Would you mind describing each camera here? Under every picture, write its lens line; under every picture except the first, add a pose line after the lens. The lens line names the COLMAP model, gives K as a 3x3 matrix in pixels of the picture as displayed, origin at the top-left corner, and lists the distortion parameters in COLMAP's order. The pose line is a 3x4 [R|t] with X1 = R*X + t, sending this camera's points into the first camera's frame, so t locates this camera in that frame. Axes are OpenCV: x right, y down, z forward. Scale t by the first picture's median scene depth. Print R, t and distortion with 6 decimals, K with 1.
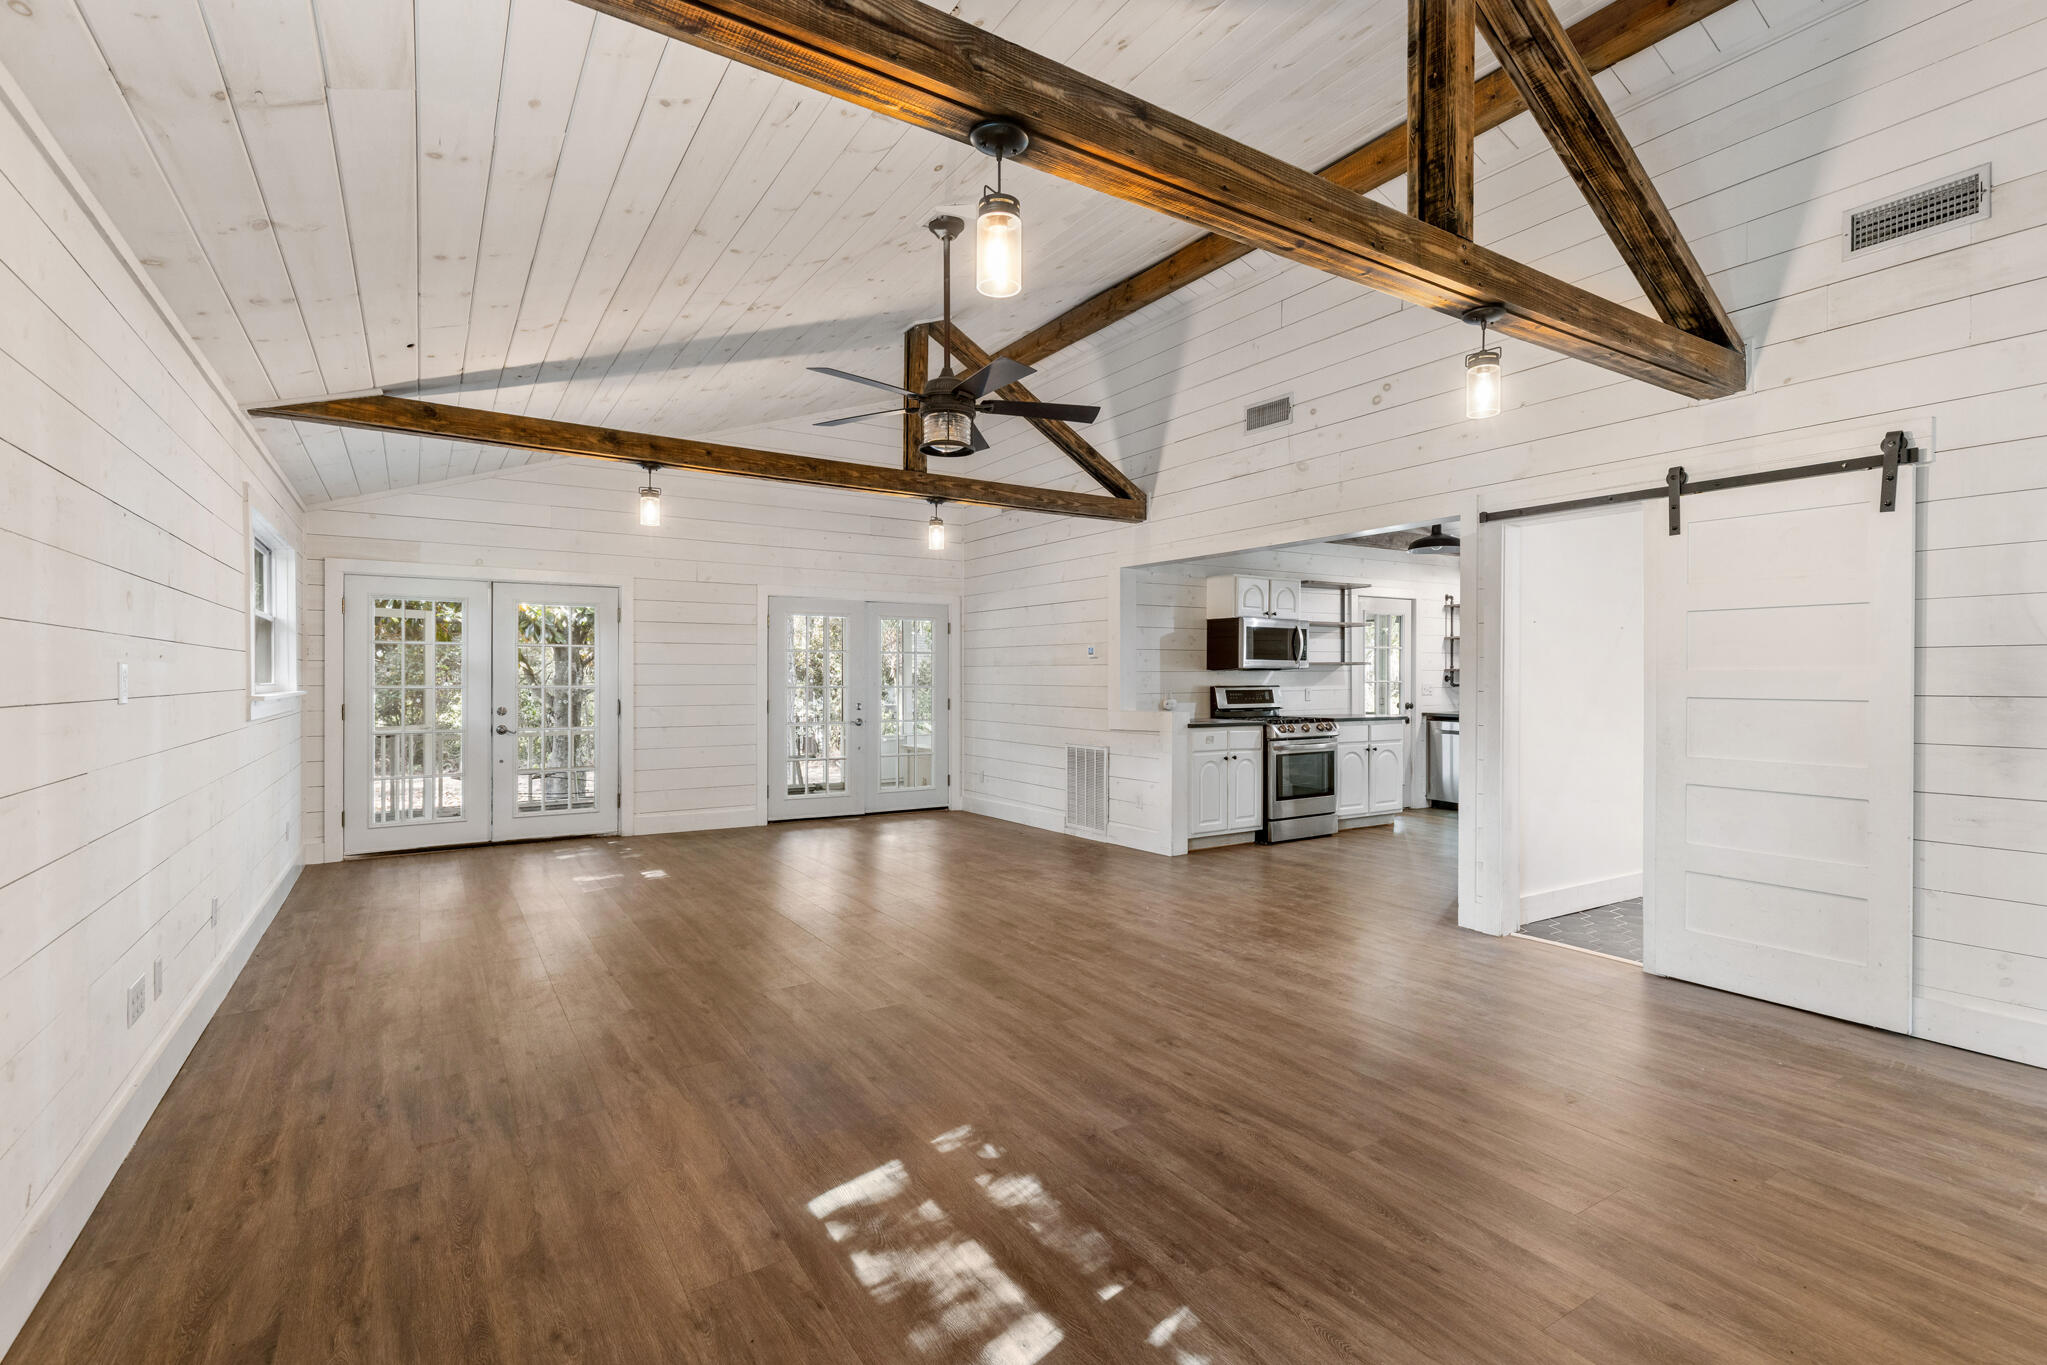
lens RADIAL K [[944.3, 0, 1030.0], [0, 944.3, 681.0], [0, 0, 1]] dist [-0.000871, -0.000025]
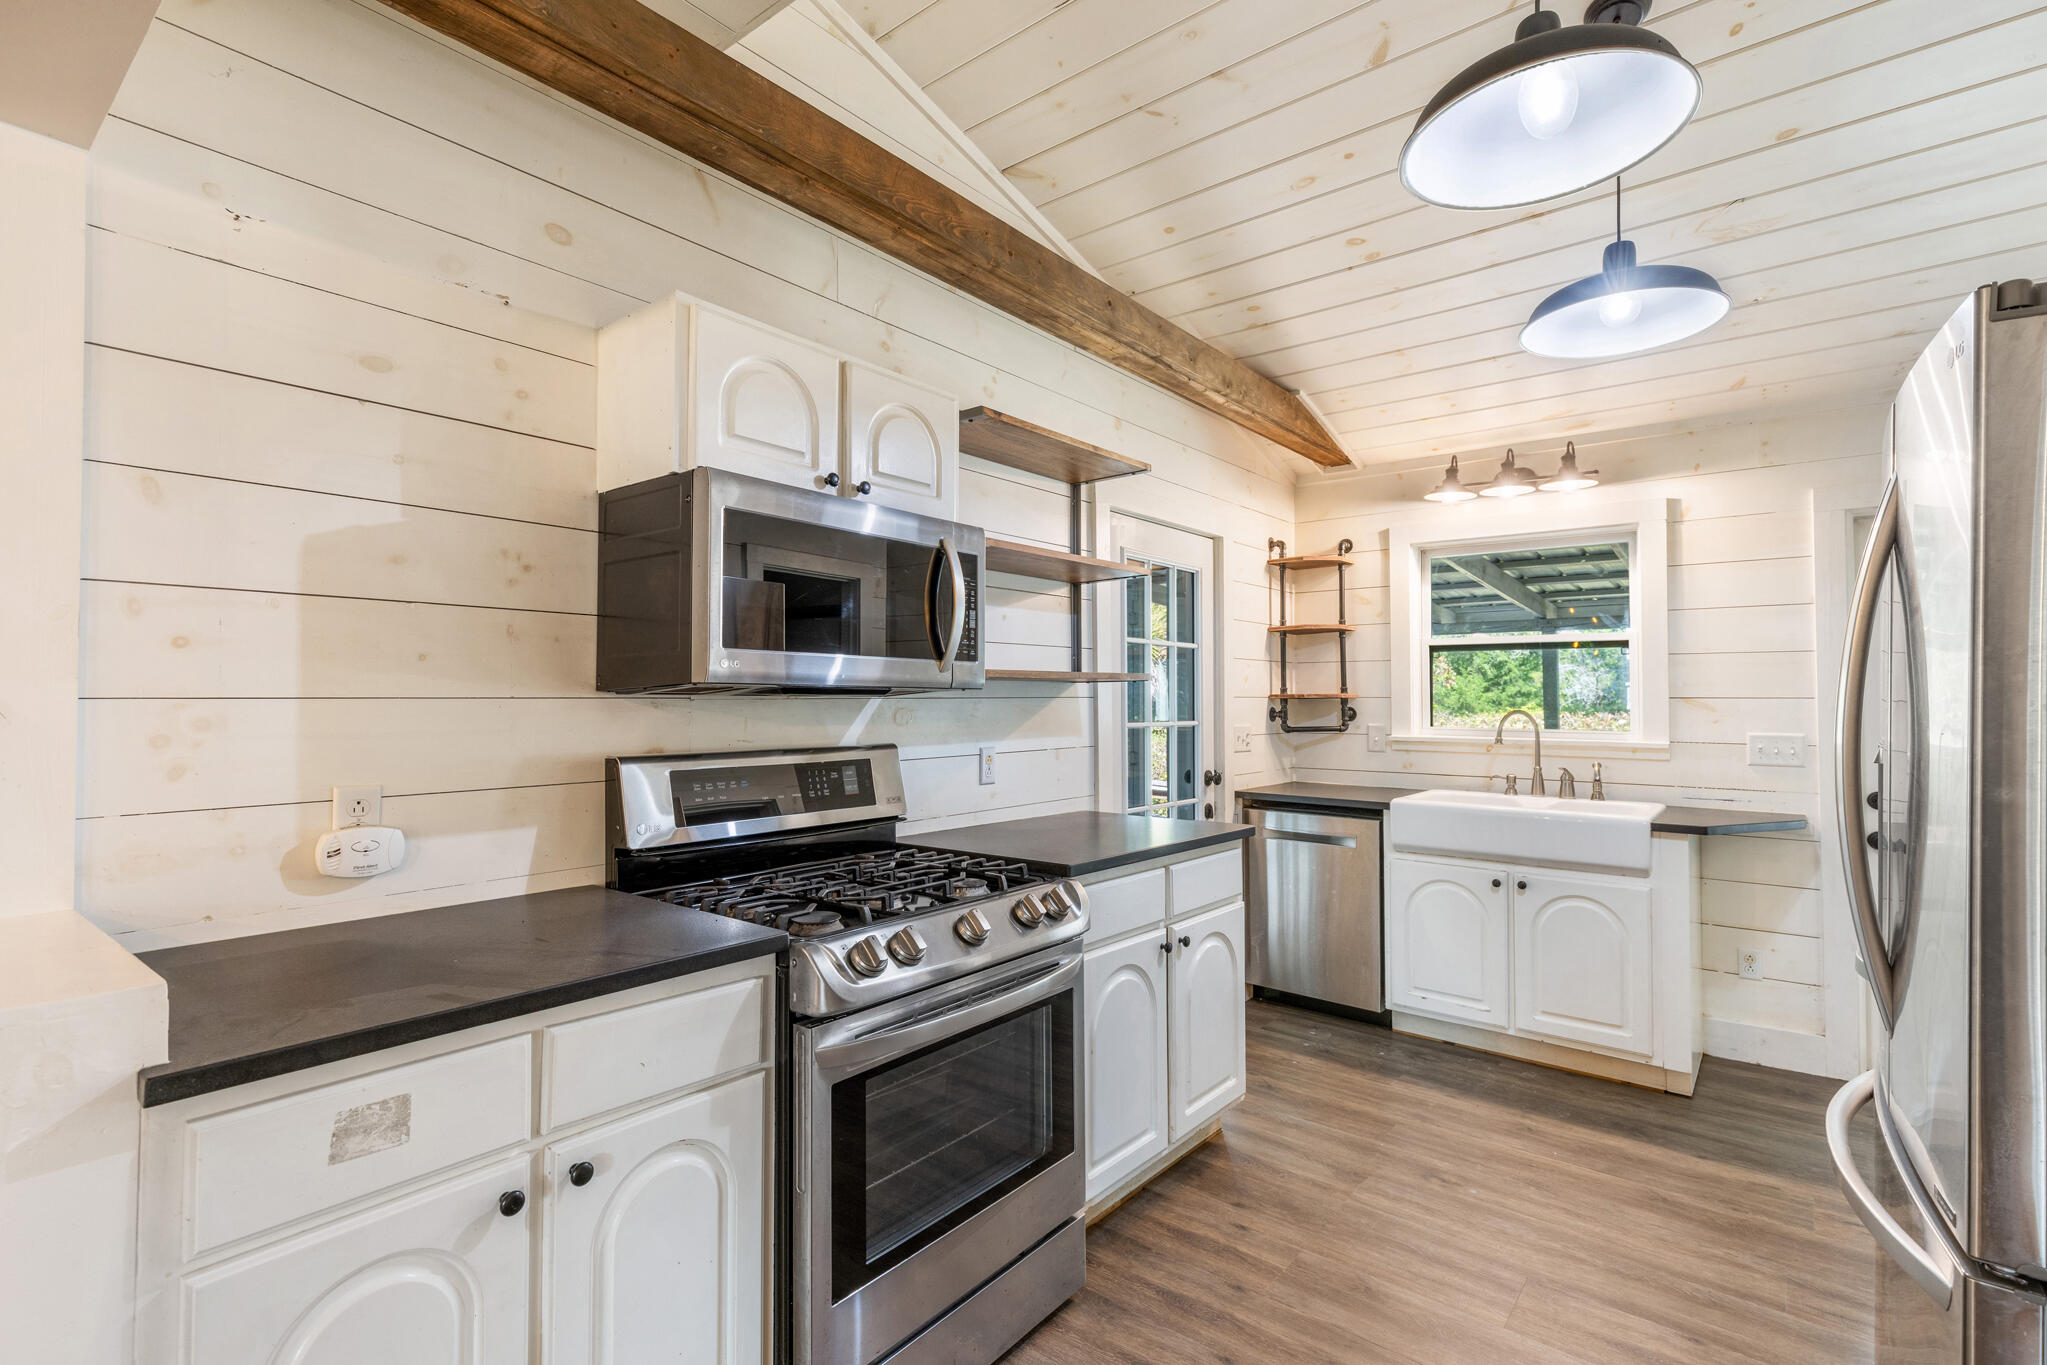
lens RADIAL K [[944.3, 0, 1026.0], [0, 944.3, 690.1], [0, 0, 1]] dist [-0.000871, -0.000025]
pose [[0.950918, 0.005314, 0.309396, 0.215094], [0.000545, 0.999822, -0.018850, -0.007574], [-0.309441, 0.018093, 0.950746, 0.712239]]
